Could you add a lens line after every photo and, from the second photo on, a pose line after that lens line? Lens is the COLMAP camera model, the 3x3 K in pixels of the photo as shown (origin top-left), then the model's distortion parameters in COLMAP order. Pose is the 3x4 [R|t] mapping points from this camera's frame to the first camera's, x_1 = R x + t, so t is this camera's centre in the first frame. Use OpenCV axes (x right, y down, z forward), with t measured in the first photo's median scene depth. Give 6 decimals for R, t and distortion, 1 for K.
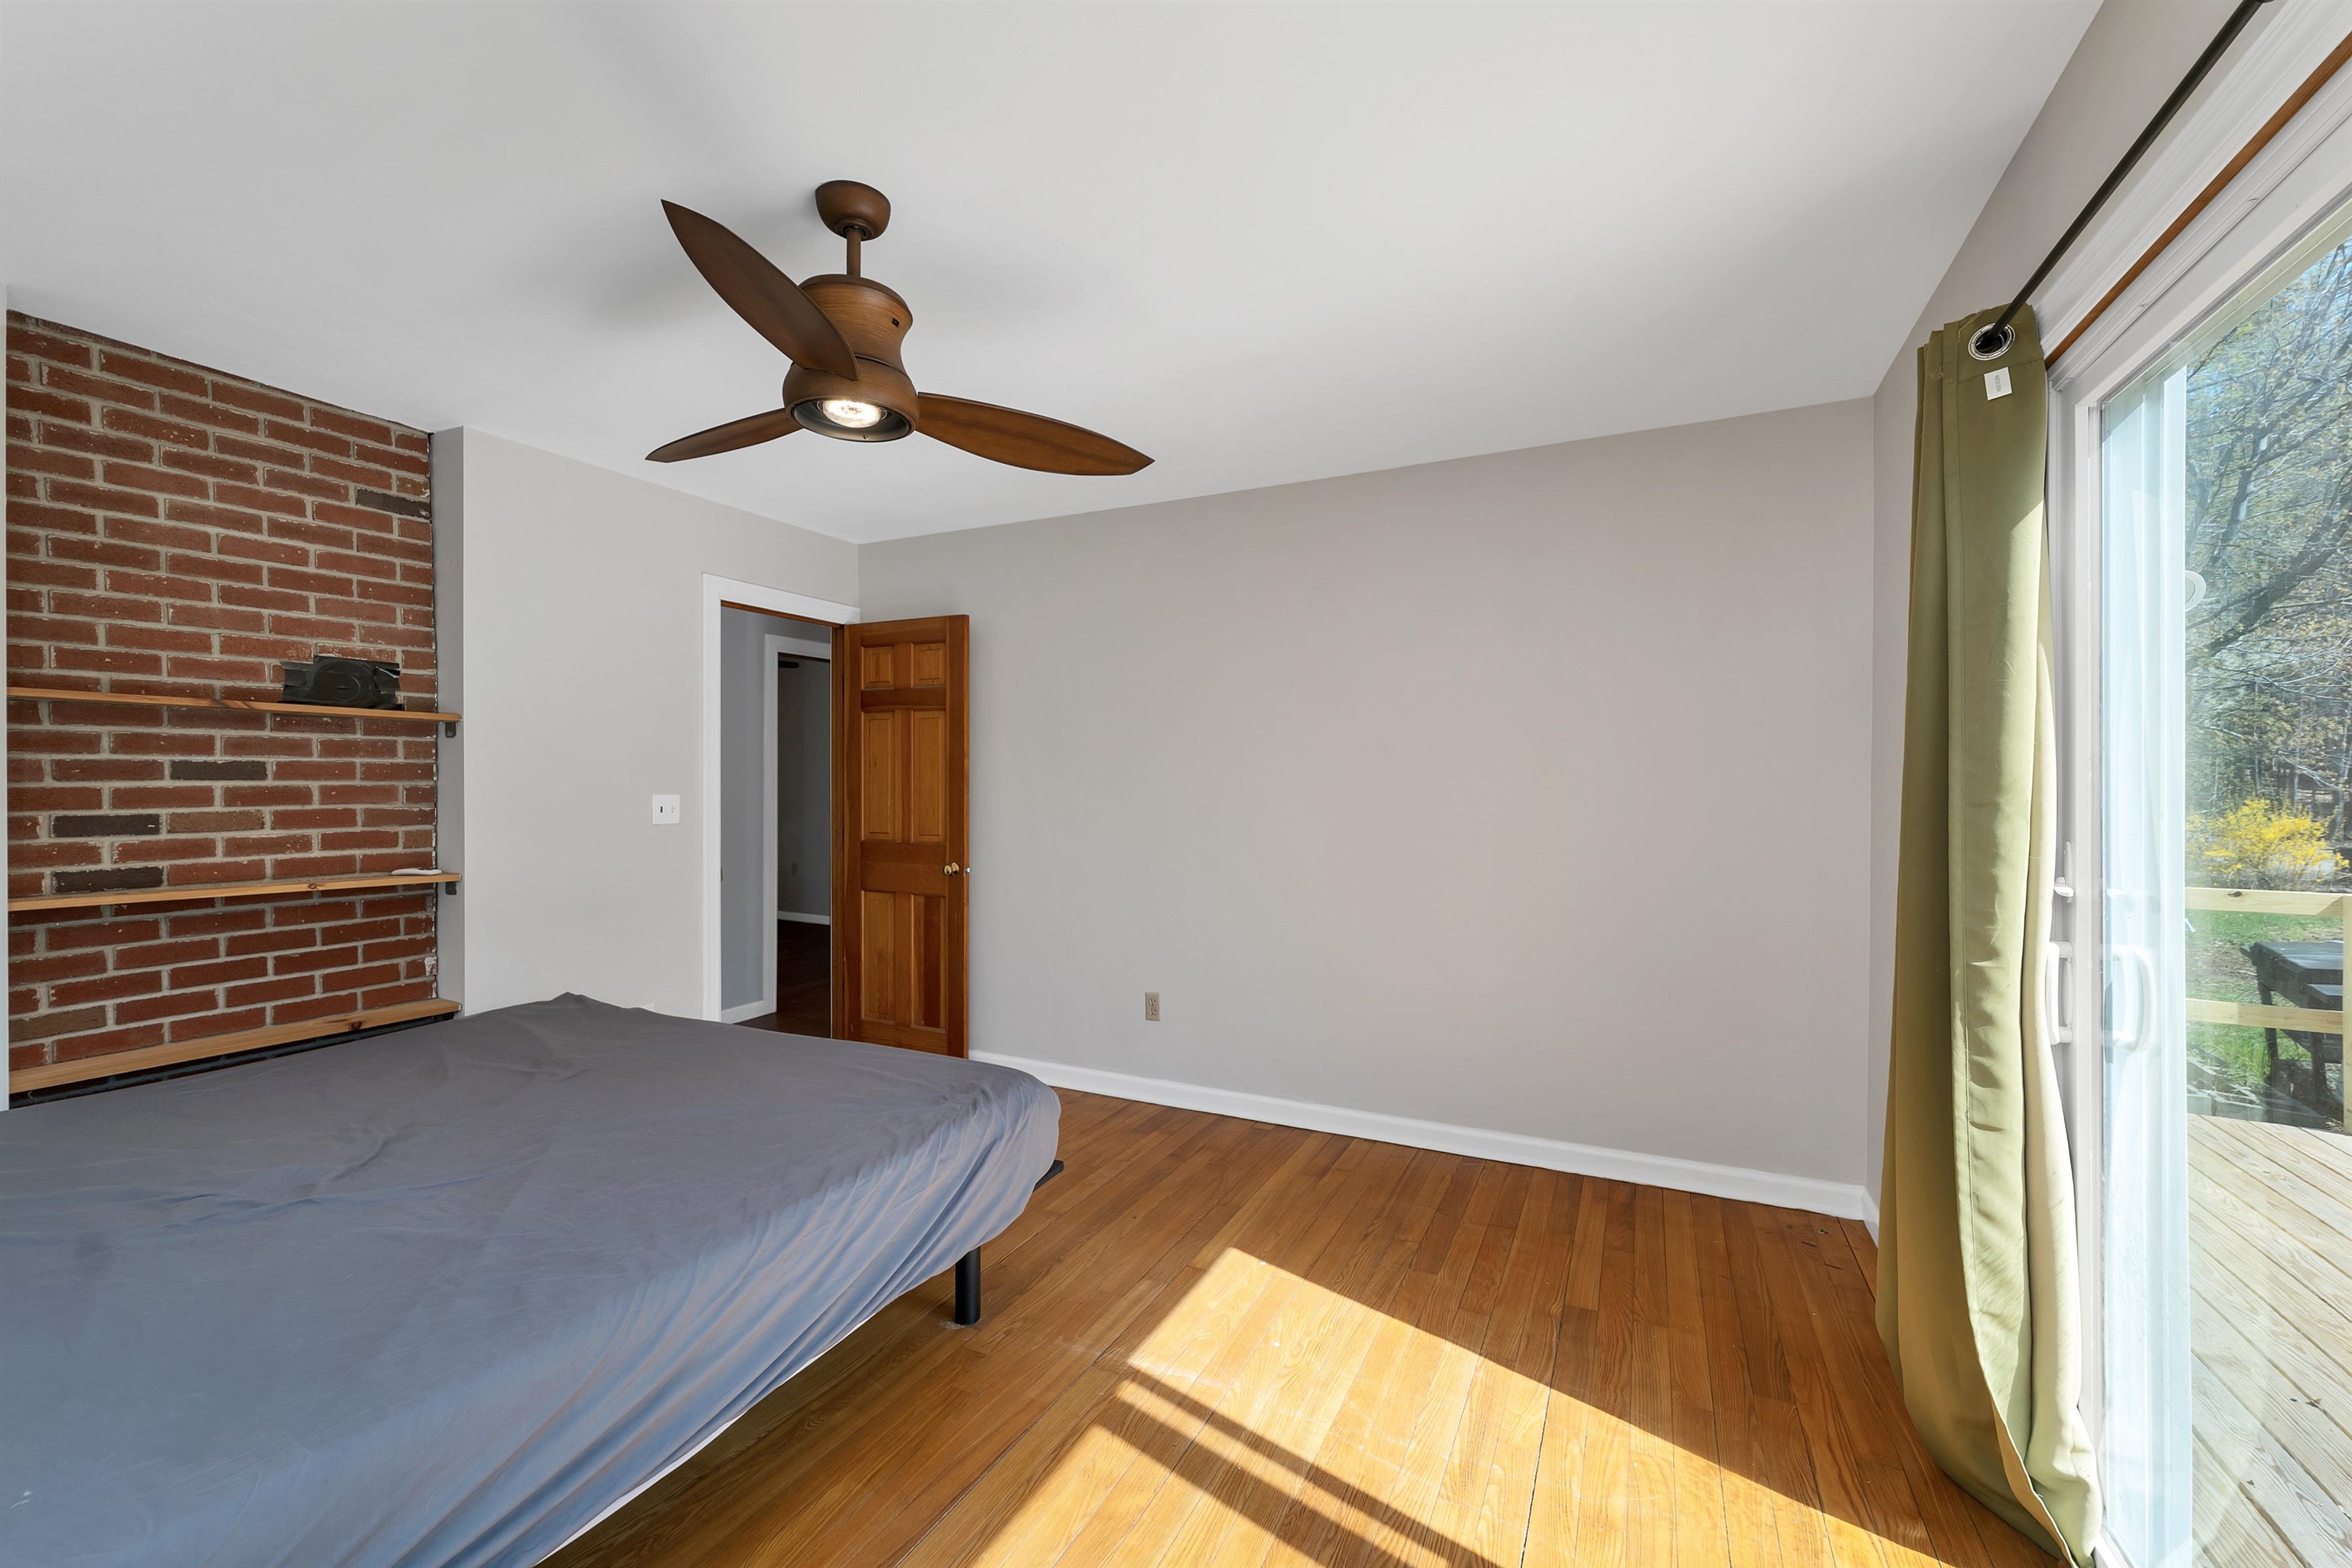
lens RADIAL K [[971.7, 0, 1155.7], [0, 971.7, 780.4], [0, 0, 1]] dist [0.009984, 0.000073]
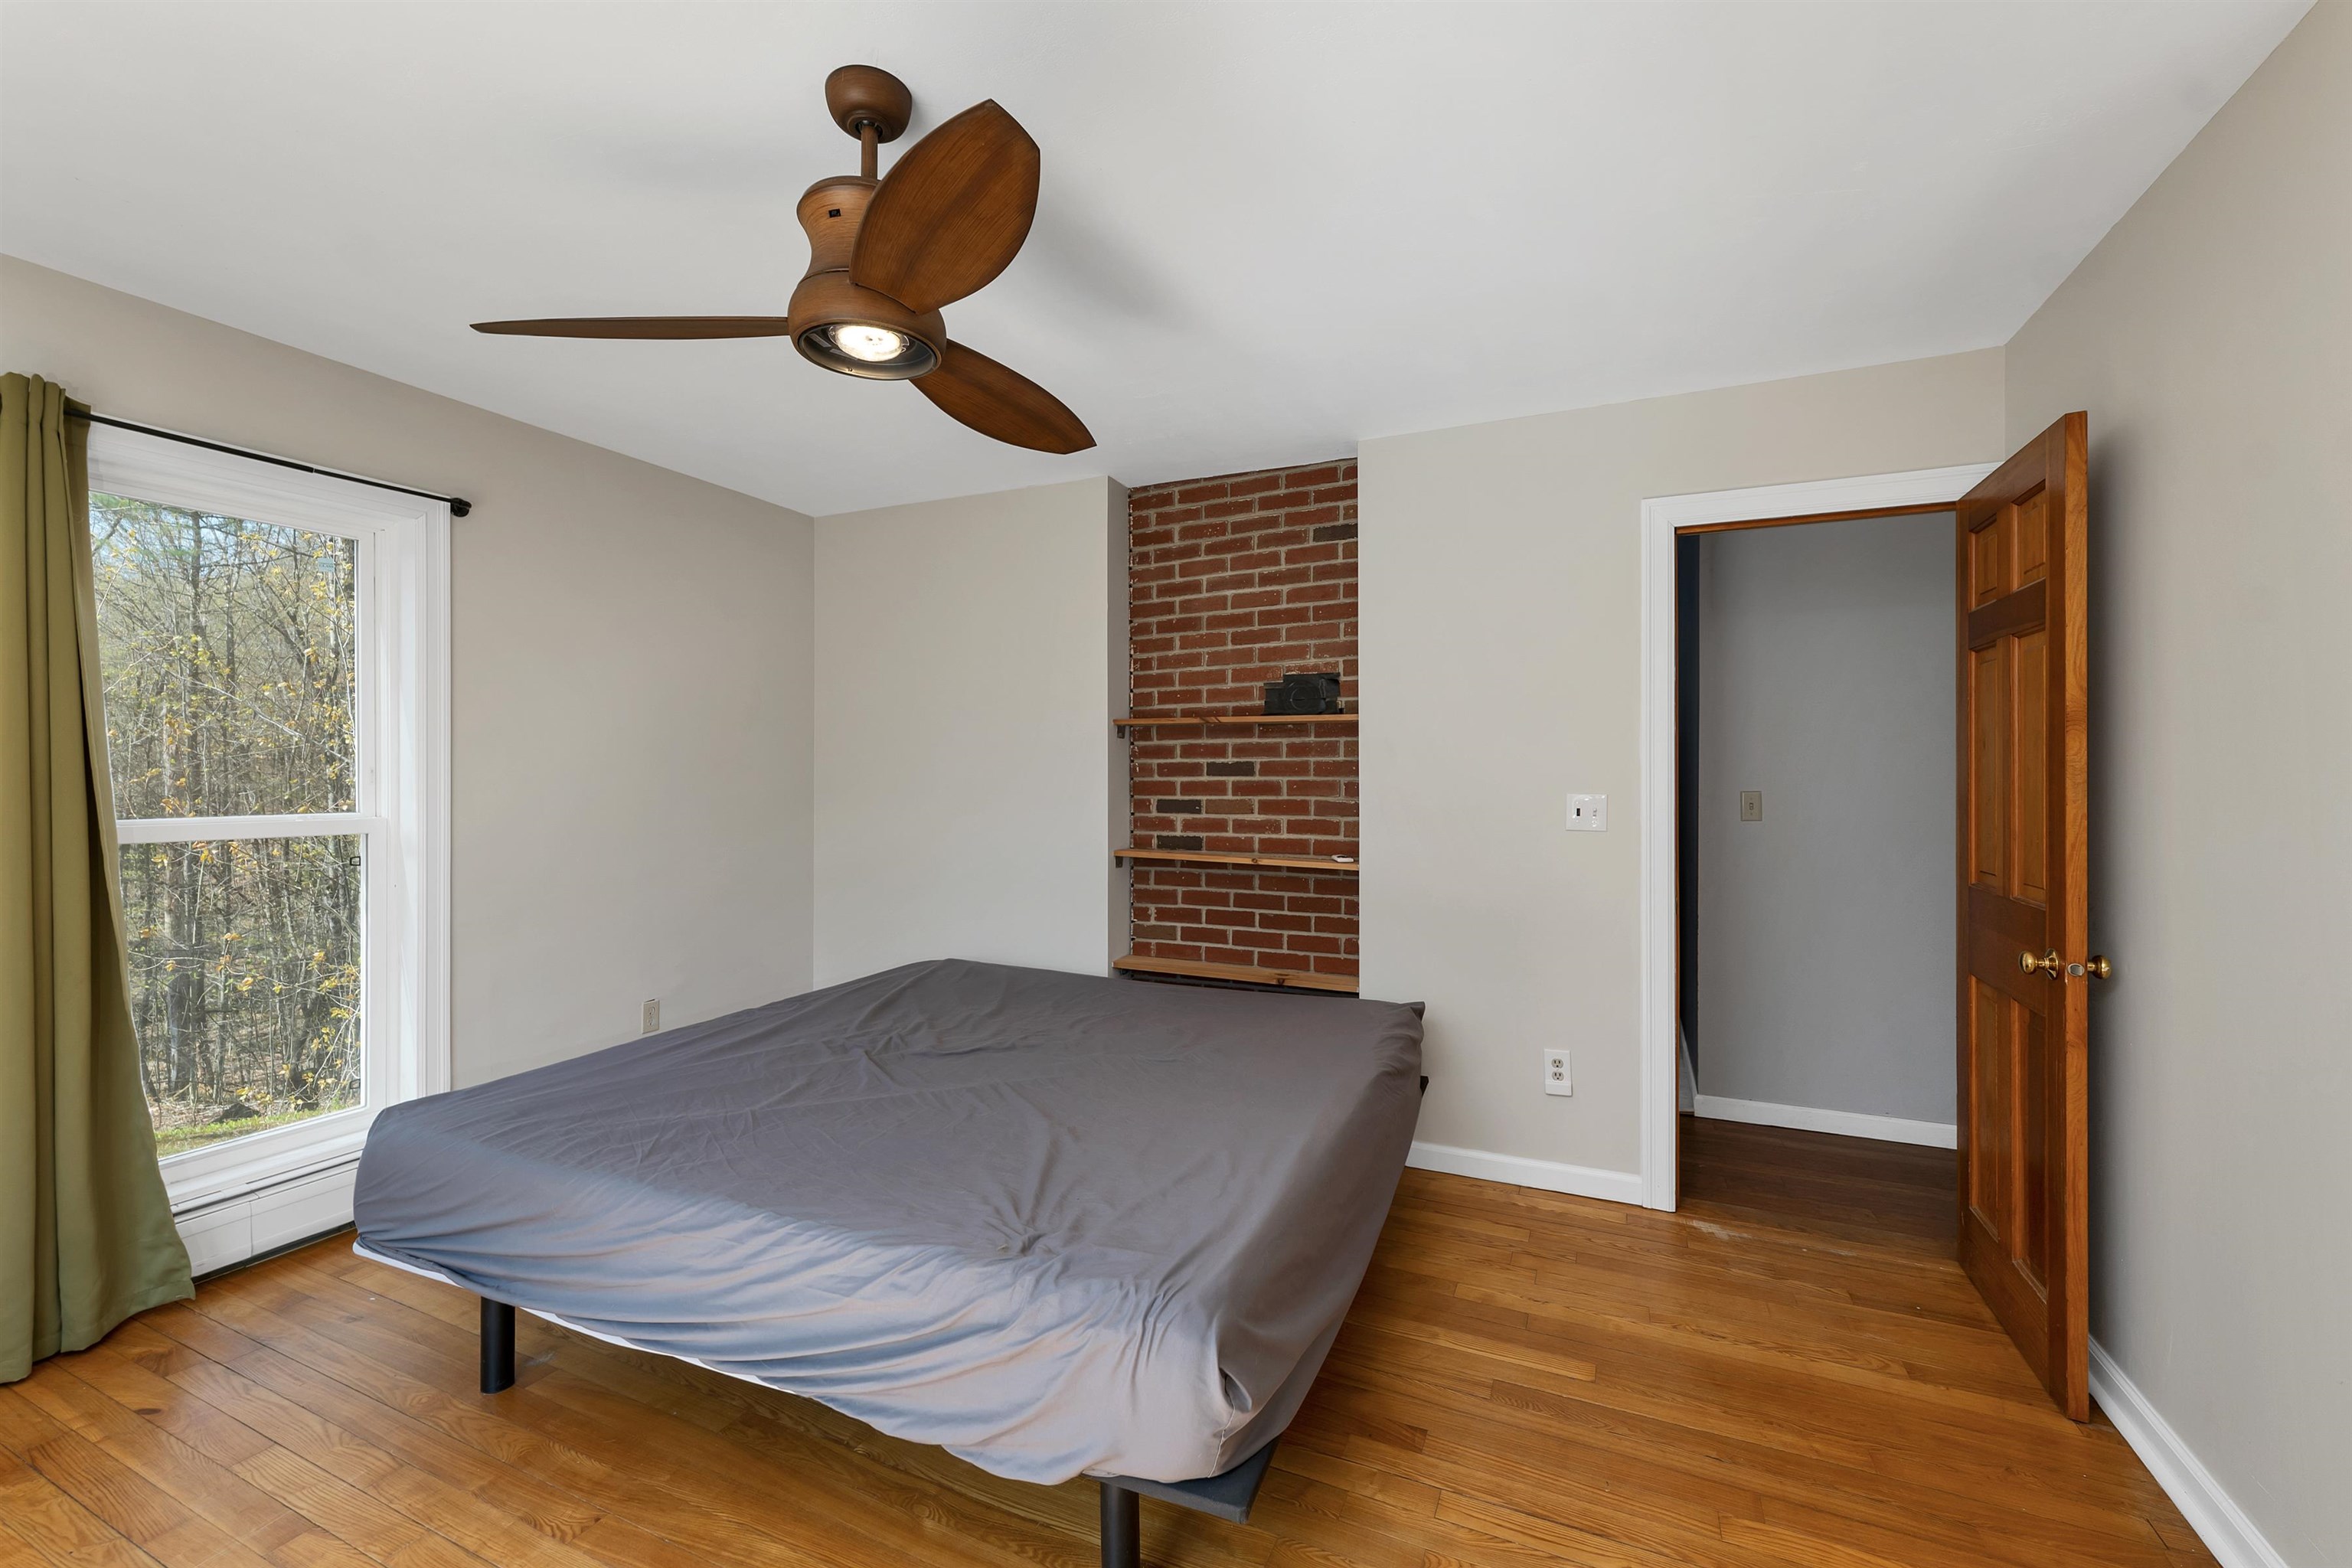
lens RADIAL K [[971.7, 0, 1155.2], [0, 971.7, 776.9], [0, 0, 1]] dist [0.009984, 0.000073]
pose [[0.034321, -0.001726, -0.999409, 0.376574], [-0.001454, 0.999997, -0.001777, 0.003277], [0.999410, 0.001514, 0.034318, 0.832133]]
